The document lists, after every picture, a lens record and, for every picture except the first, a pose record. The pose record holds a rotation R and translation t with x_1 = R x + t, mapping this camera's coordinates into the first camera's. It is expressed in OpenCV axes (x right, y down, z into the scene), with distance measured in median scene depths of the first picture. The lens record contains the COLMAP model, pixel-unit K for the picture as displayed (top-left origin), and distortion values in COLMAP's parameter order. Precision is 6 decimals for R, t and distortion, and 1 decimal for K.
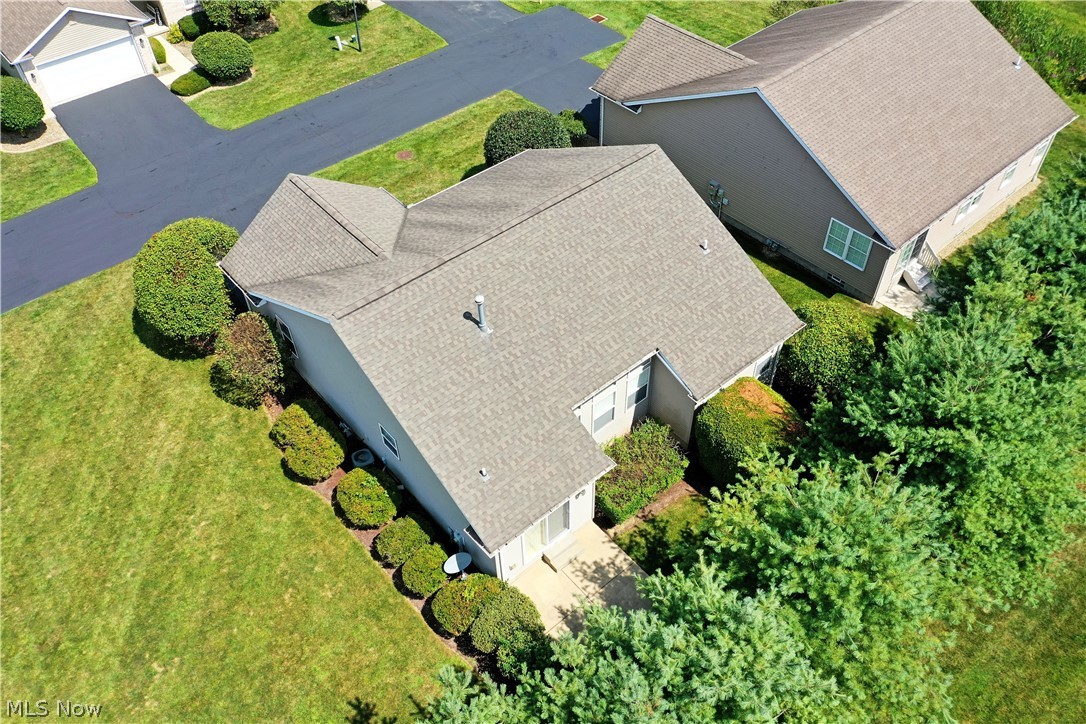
lens RADIAL K [[861.8, 0, 543.0], [0, 861.8, 362.0], [0, 0, 1]] dist [0.014625, -0.000946]
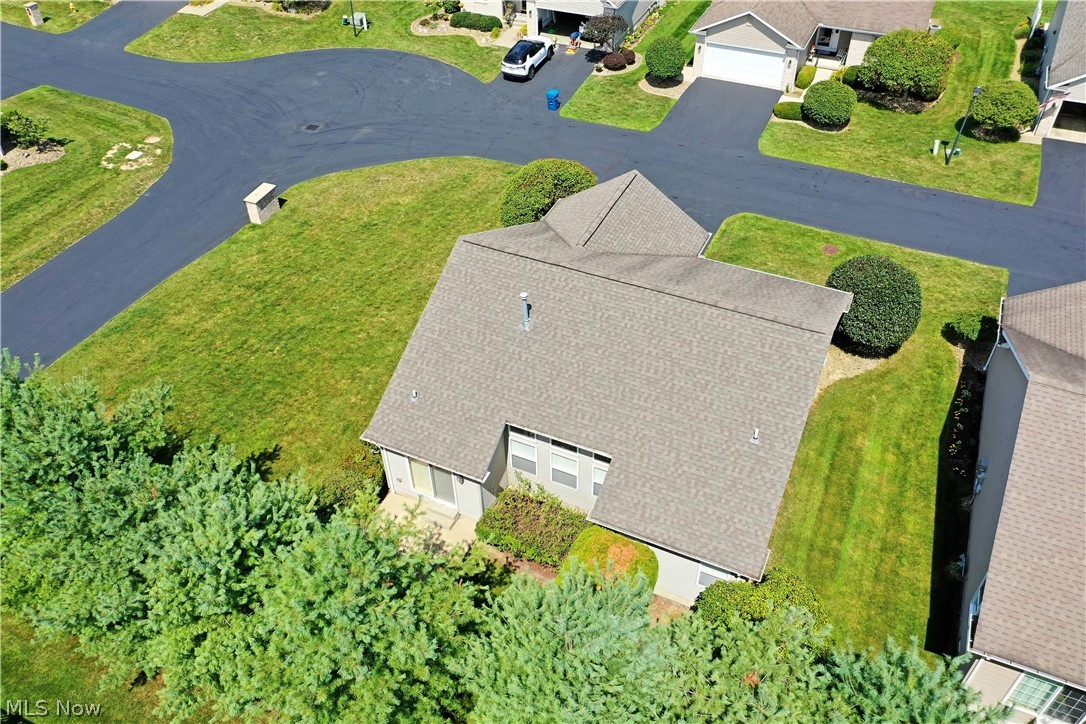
lens RADIAL K [[861.8, 0, 543.0], [0, 861.8, 362.0], [0, 0, 1]] dist [0.014625, -0.000946]
pose [[0.412491, 0.619321, -0.668051, 0.424808], [-0.651864, 0.712940, 0.258439, -0.180820], [0.636337, 0.328875, 0.697794, 0.138006]]
